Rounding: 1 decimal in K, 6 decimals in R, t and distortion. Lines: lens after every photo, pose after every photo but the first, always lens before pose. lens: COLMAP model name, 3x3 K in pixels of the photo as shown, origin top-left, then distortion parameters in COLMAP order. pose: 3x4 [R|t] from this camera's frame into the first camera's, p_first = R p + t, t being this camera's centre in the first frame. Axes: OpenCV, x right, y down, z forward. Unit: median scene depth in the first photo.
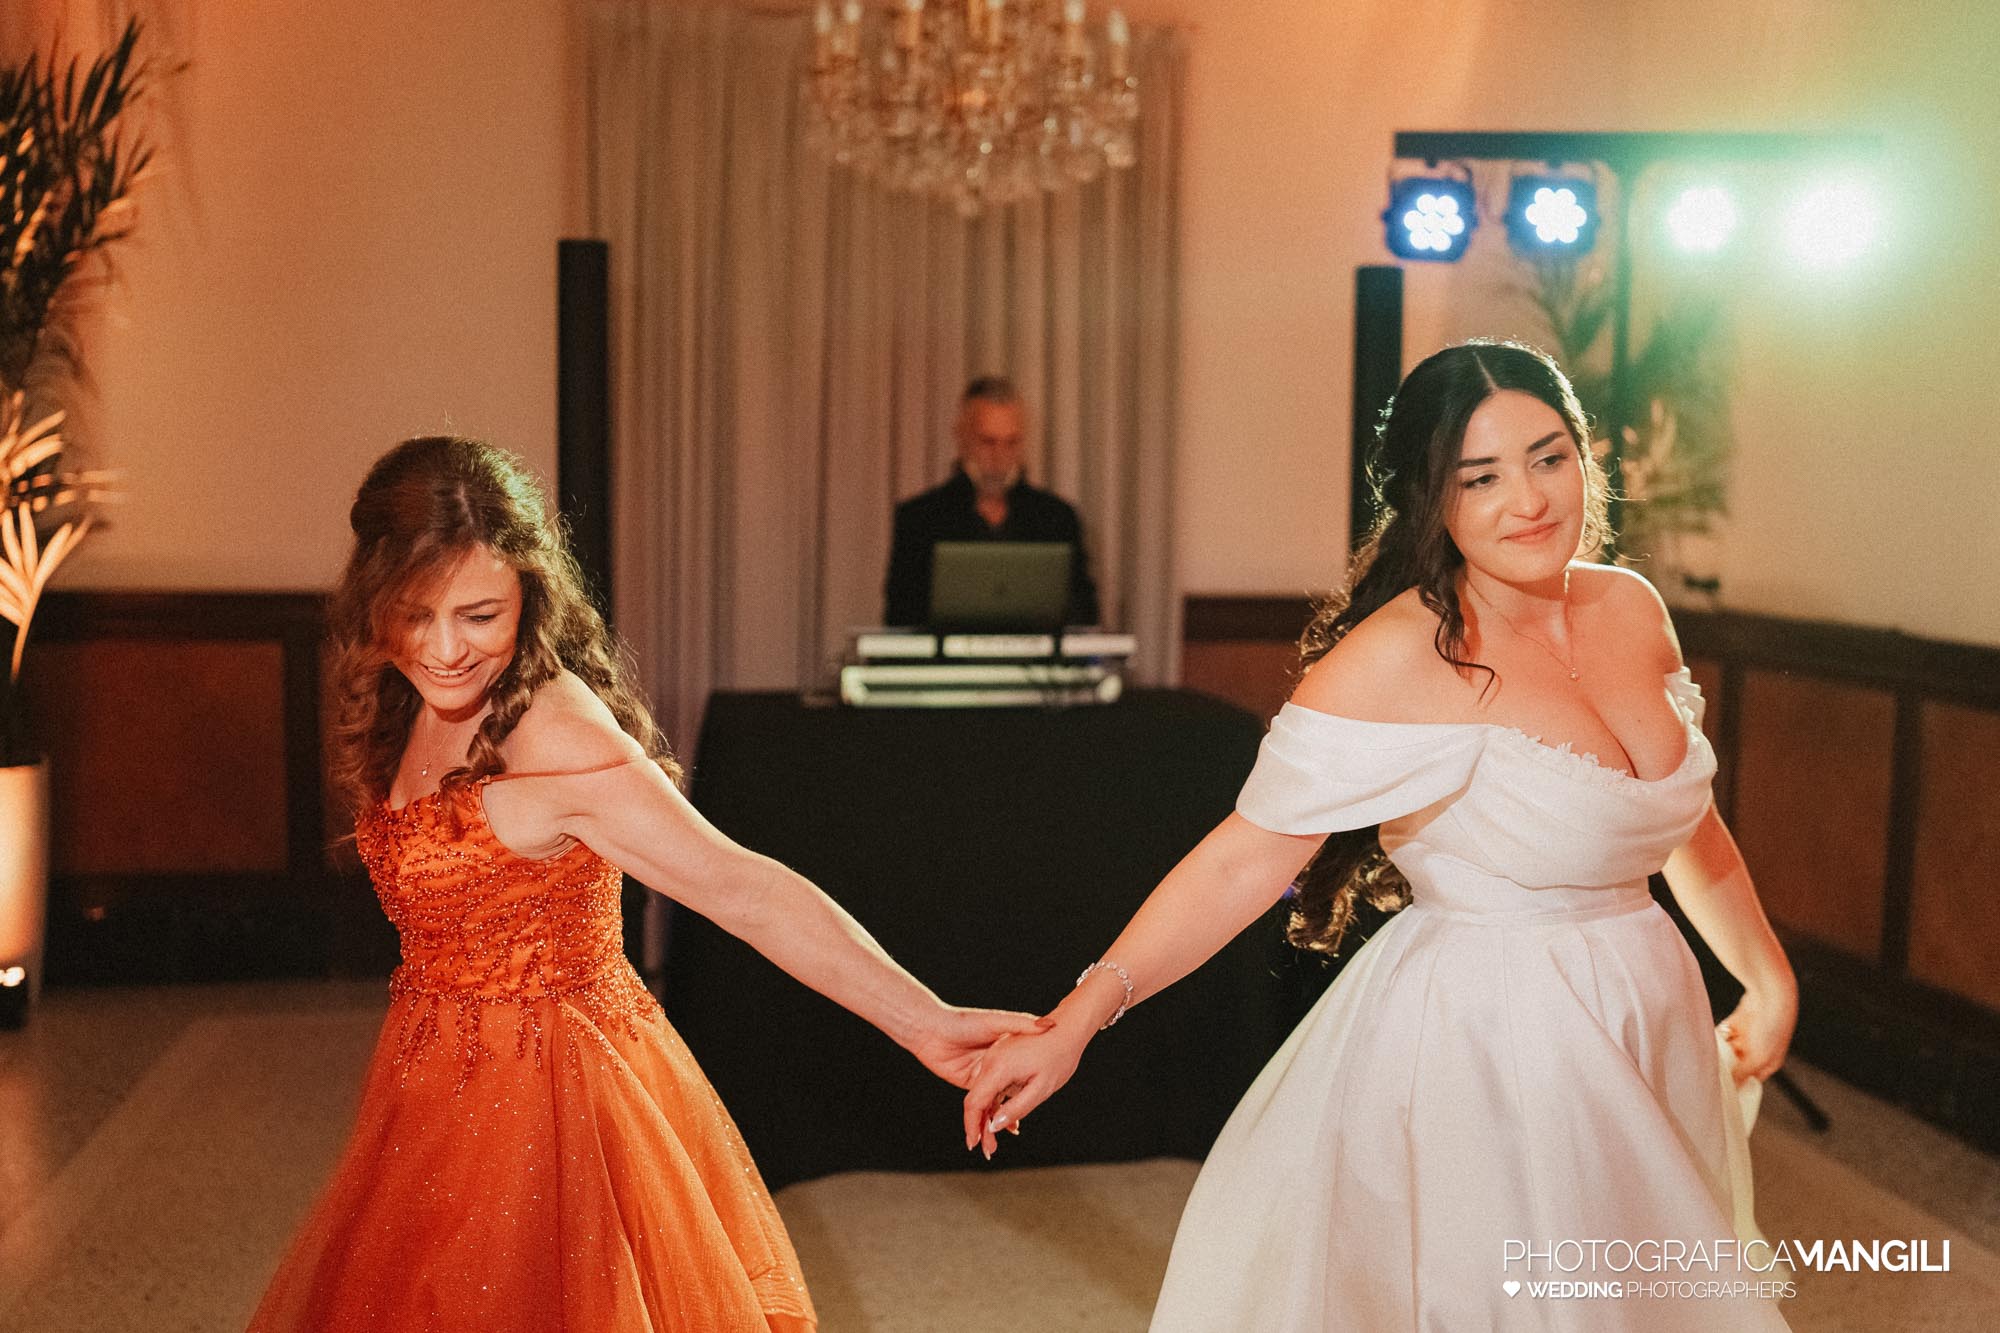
lens RADIAL K [[2122.3, 0, 1010.3], [0, 2122.3, 678.4], [0, 0, 1]] dist [0.012594, 0.000000]
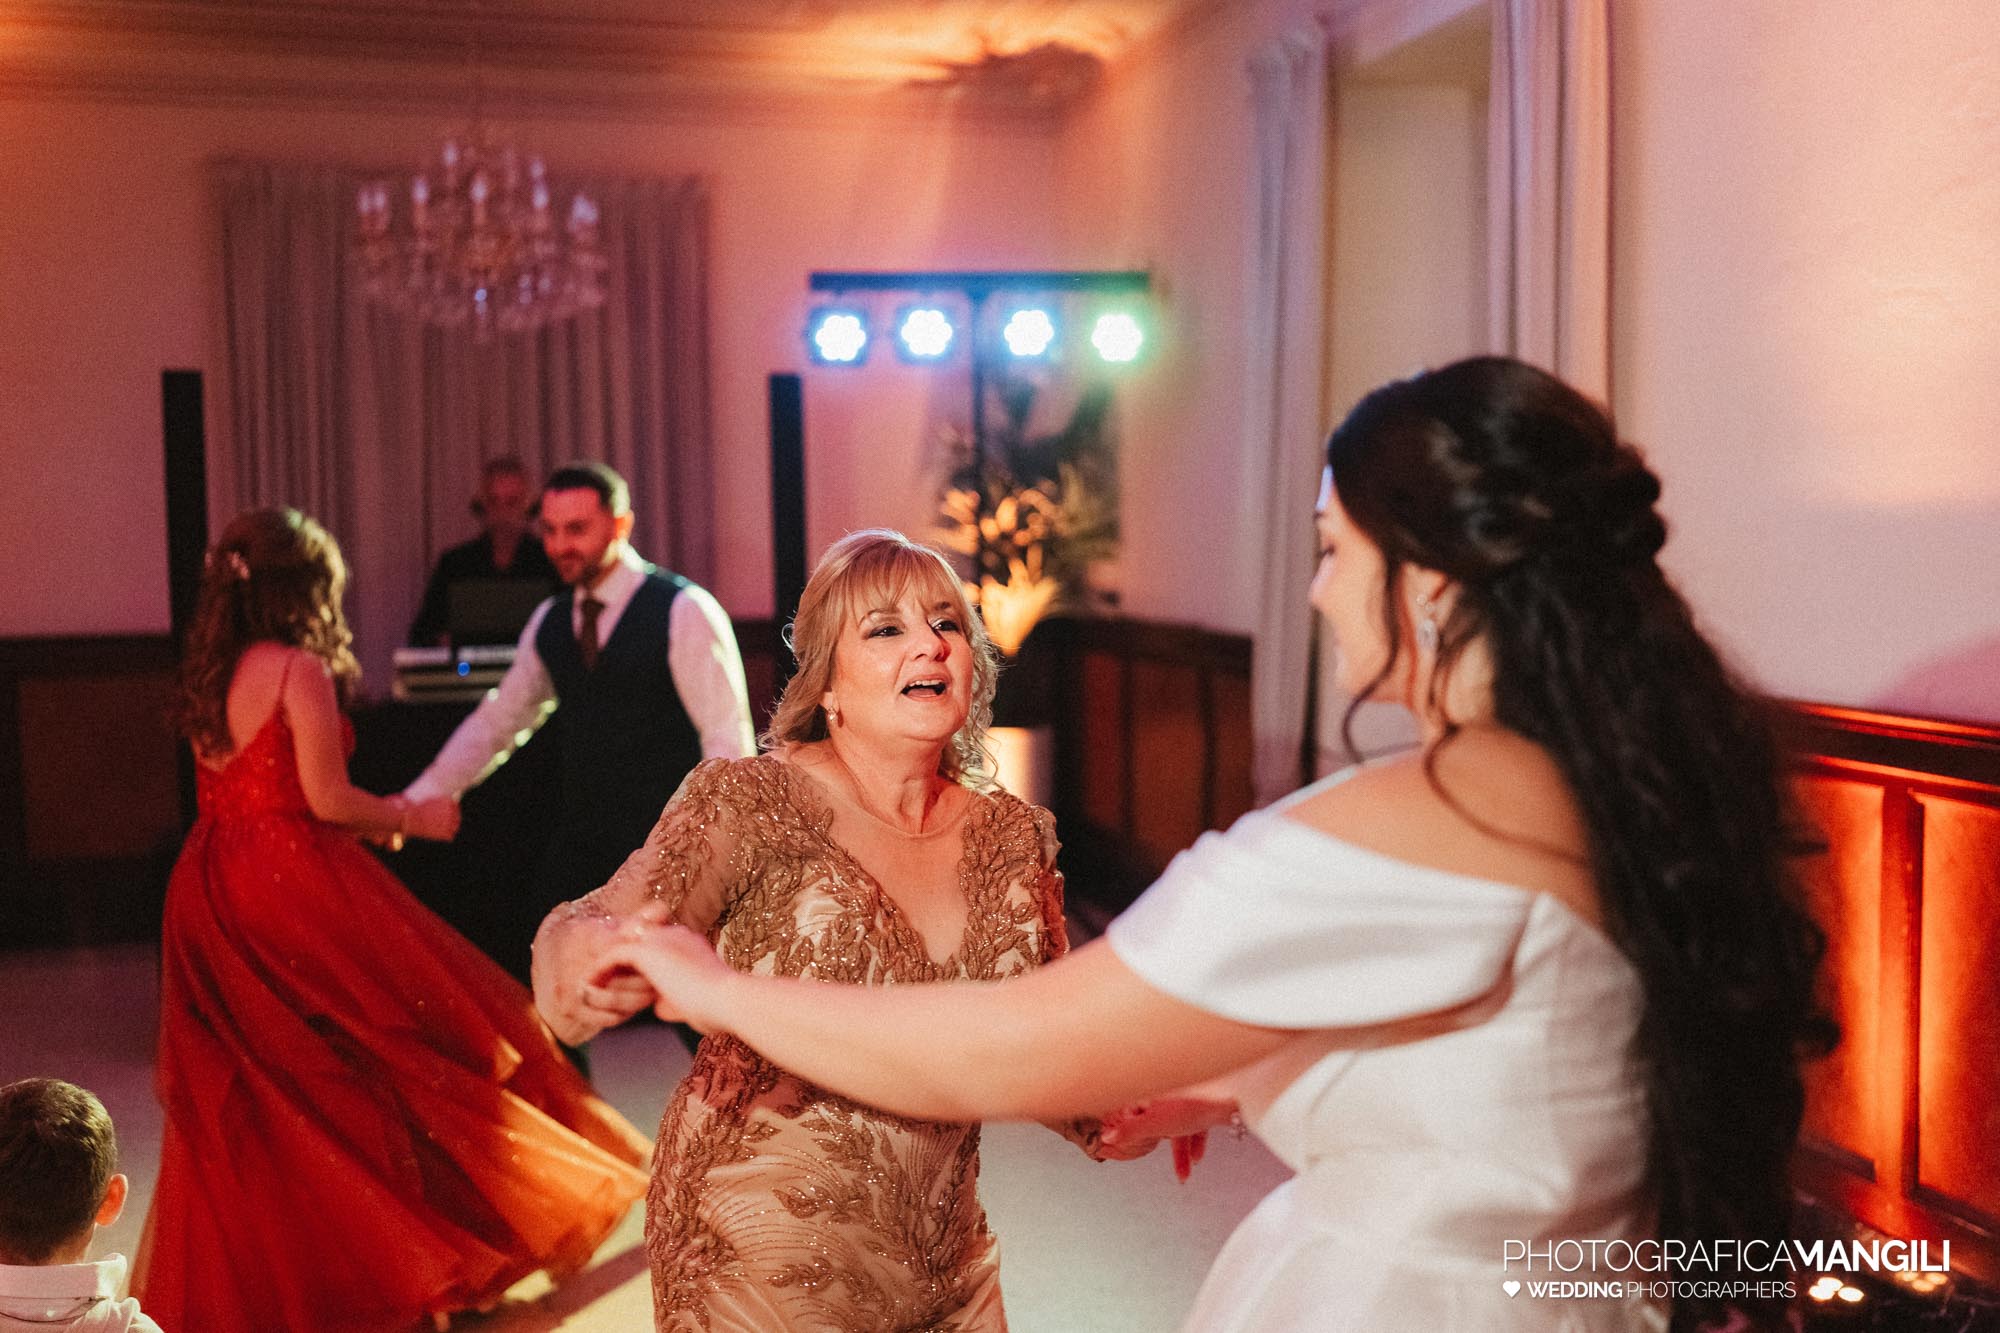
lens RADIAL K [[2122.3, 0, 1022.8], [0, 2122.3, 657.9], [0, 0, 1]] dist [0.012594, 0.000000]
pose [[0.994537, -0.032713, 0.099127, 0.175682], [0.035687, 0.998960, -0.028370, 0.034209], [-0.098096, 0.031753, 0.994670, -0.367983]]
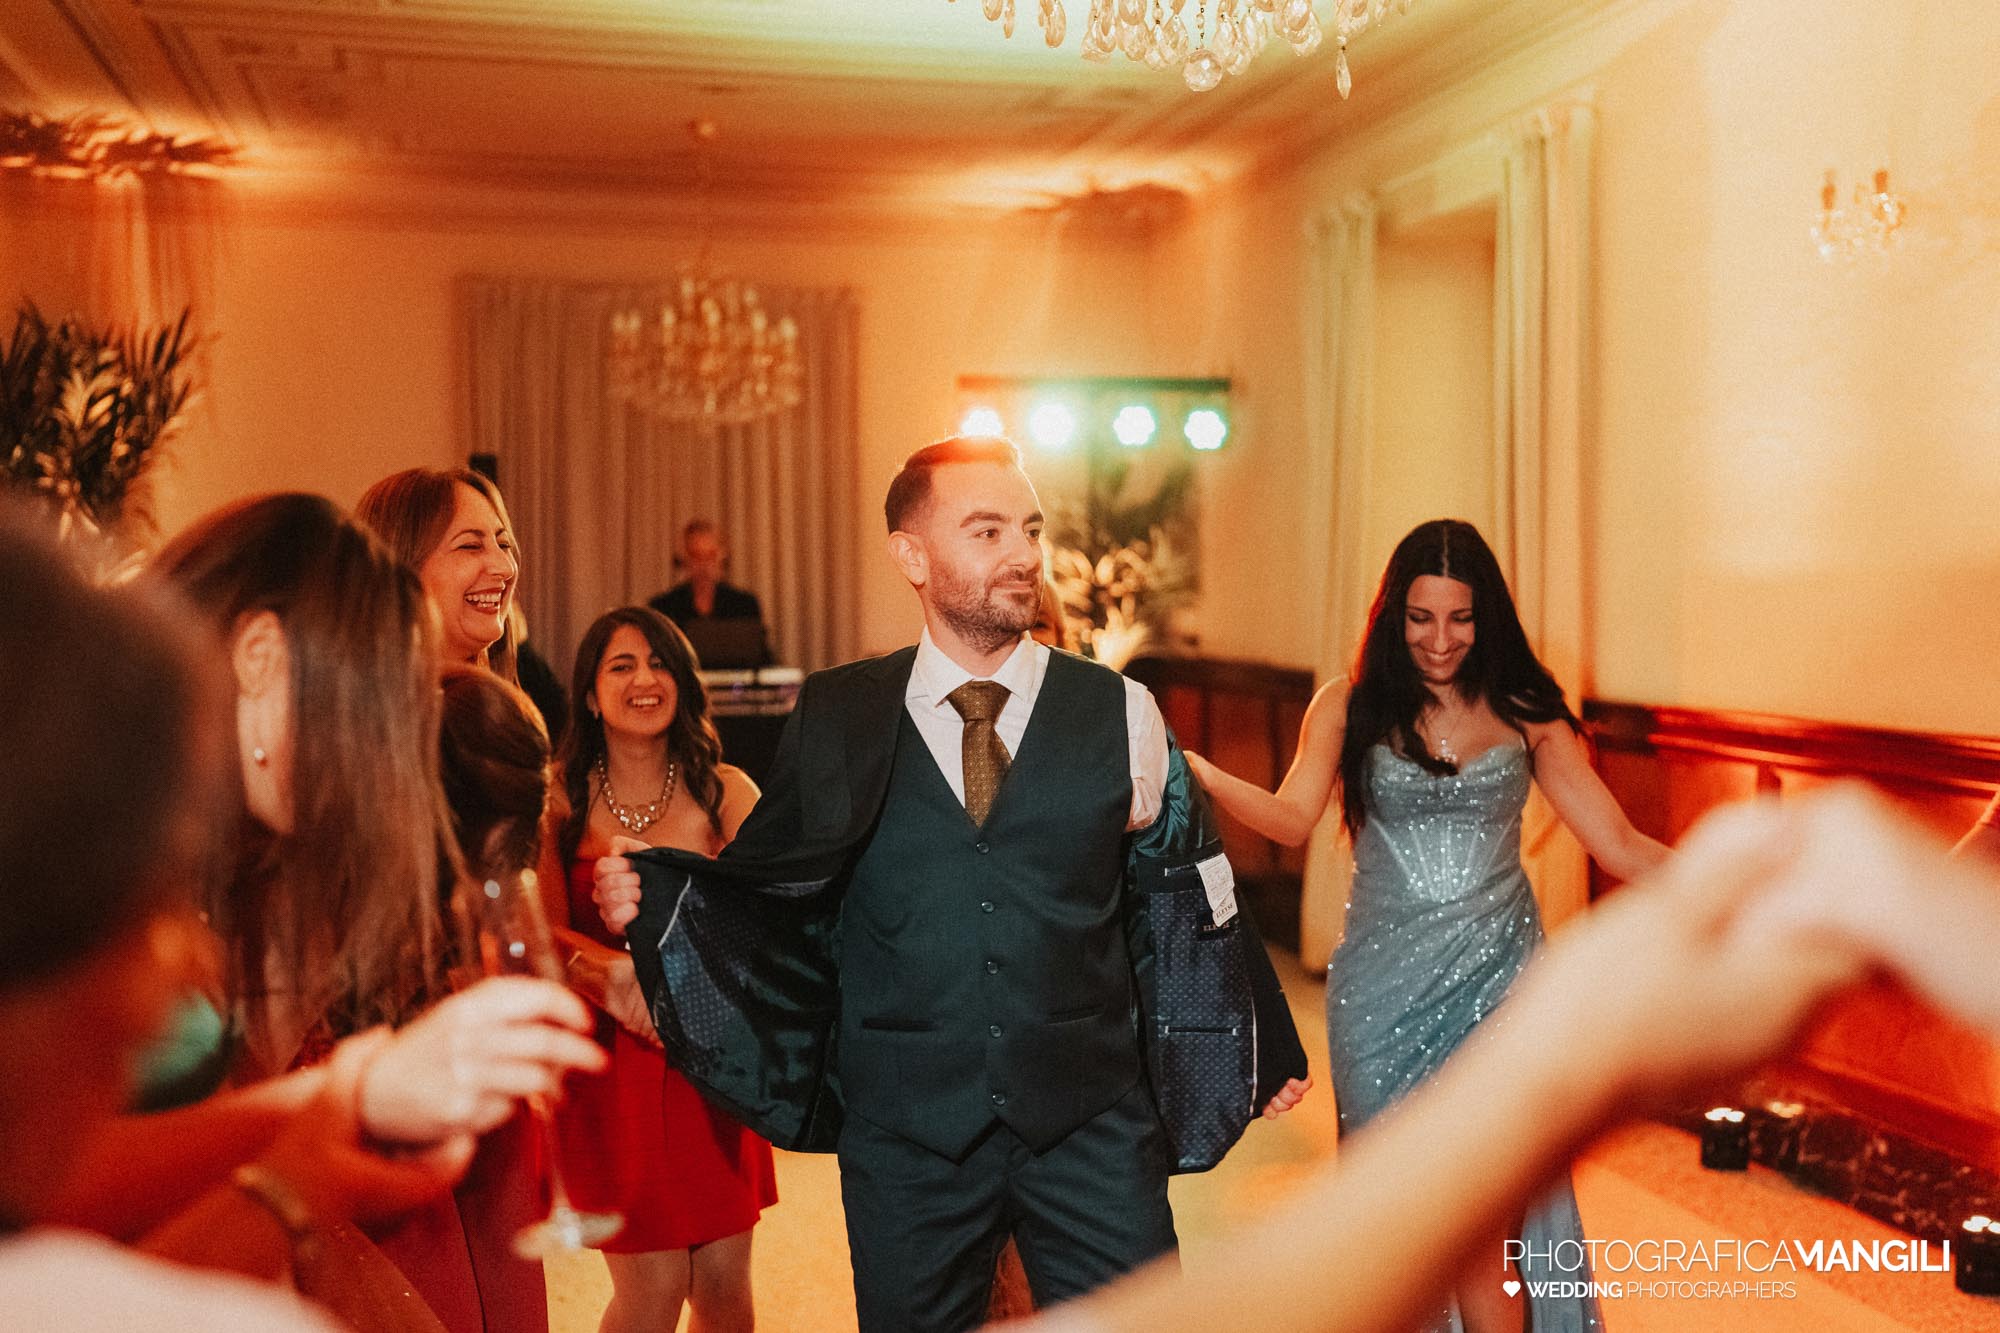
lens RADIAL K [[2122.3, 0, 1008.6], [0, 2122.3, 681.2], [0, 0, 1]] dist [0.012594, 0.000000]
pose [[0.996828, -0.022554, 0.076327, 0.085983], [0.025679, 0.998861, -0.040214, 0.057660], [-0.075333, 0.042046, 0.996272, -0.700142]]
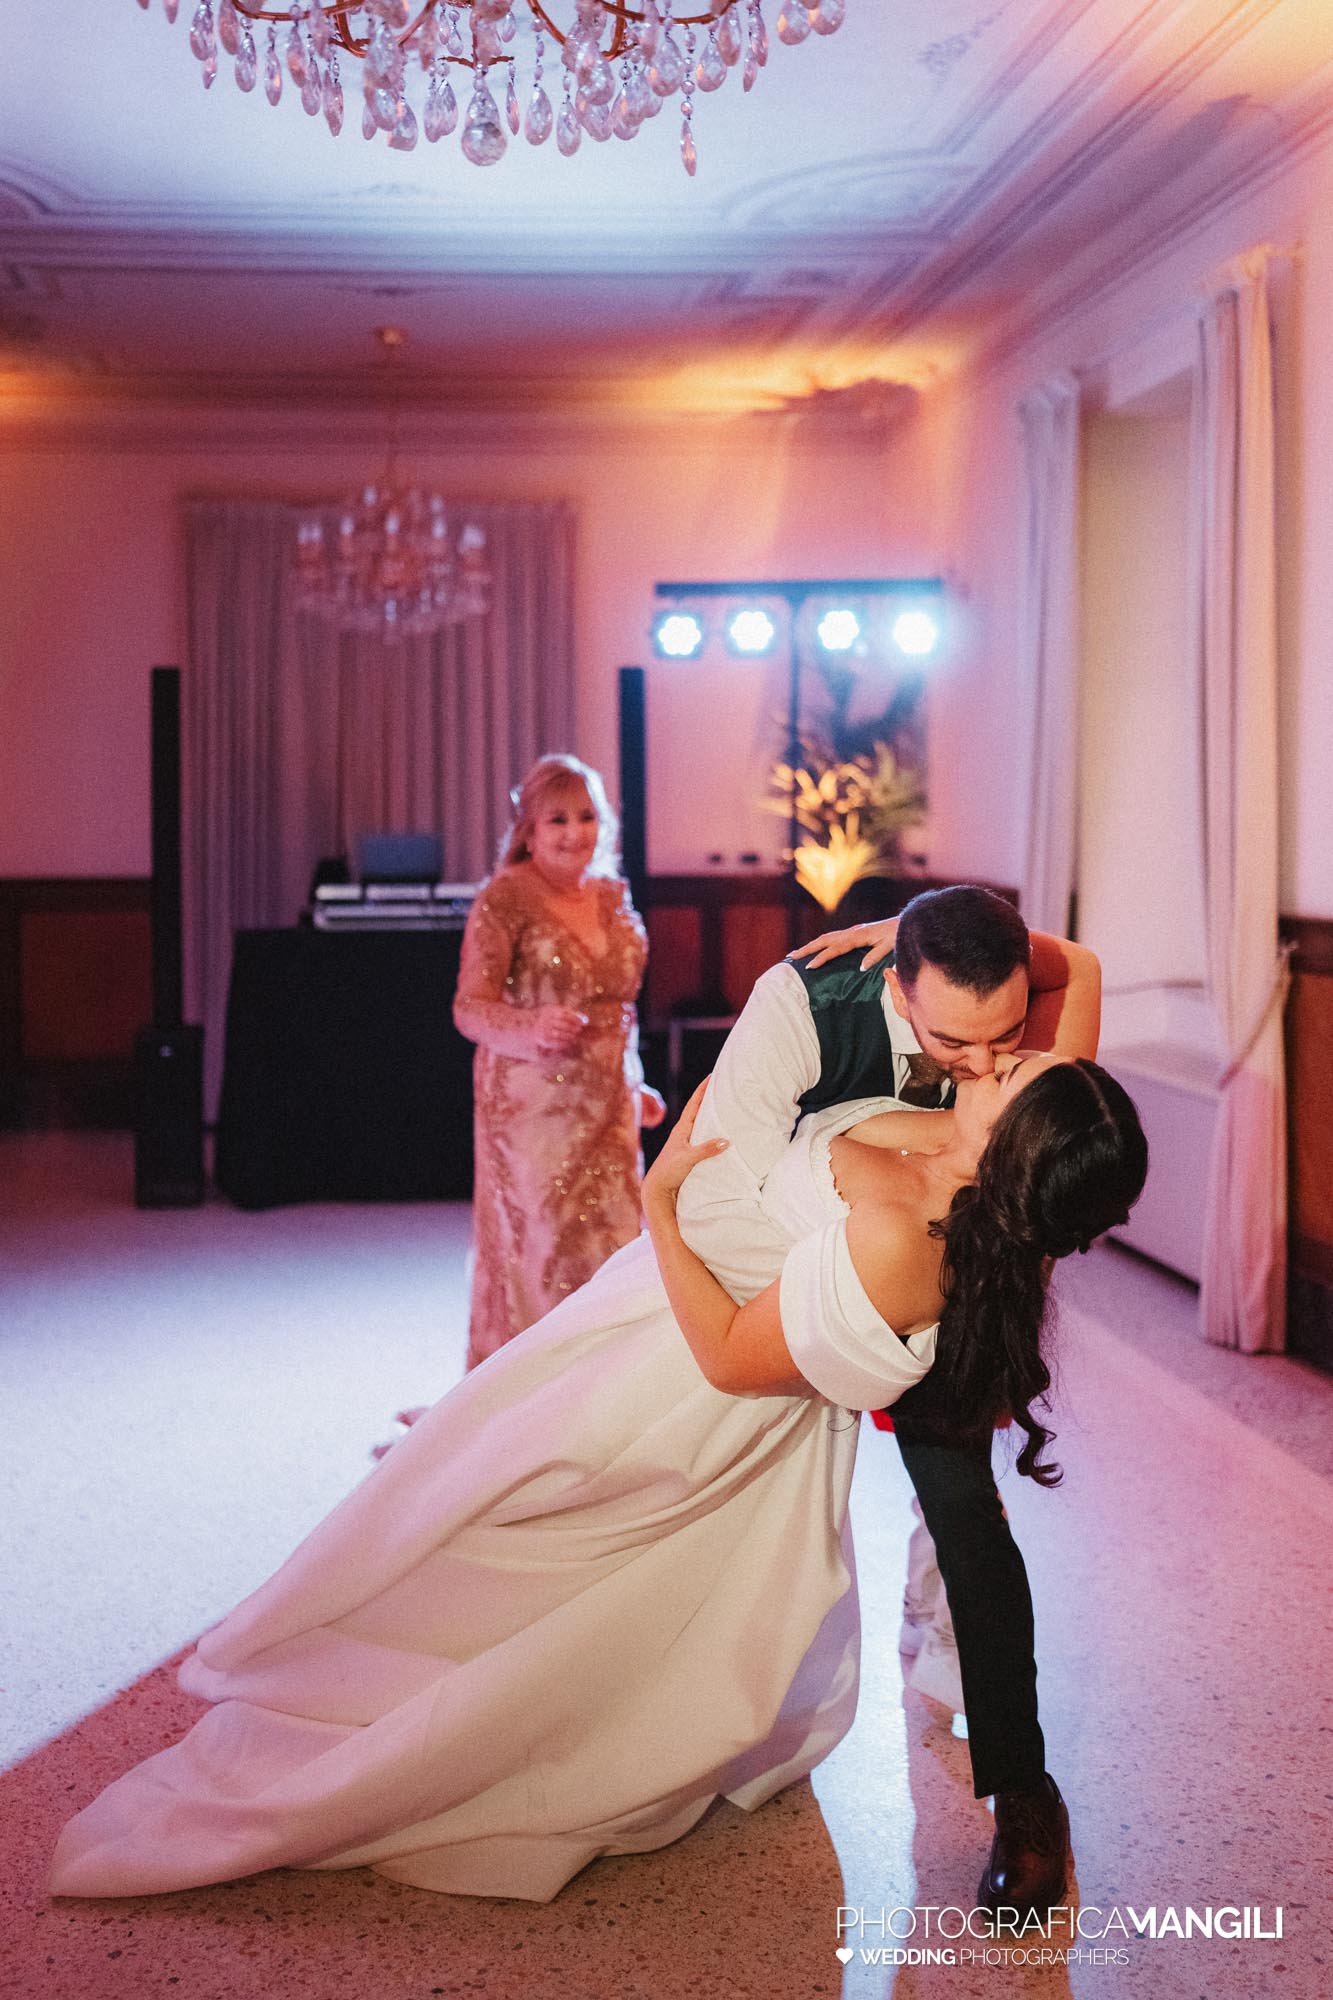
lens RADIAL K [[2122.3, 0, 461.0], [0, 2122.3, 905.1], [0, 0, 1]] dist [0.012594, 0.000000]
pose [[0.994094, -0.013482, -0.107679, 0.207194], [0.008224, 0.998759, -0.049121, 0.072270], [0.108207, 0.047945, 0.992972, -0.643124]]
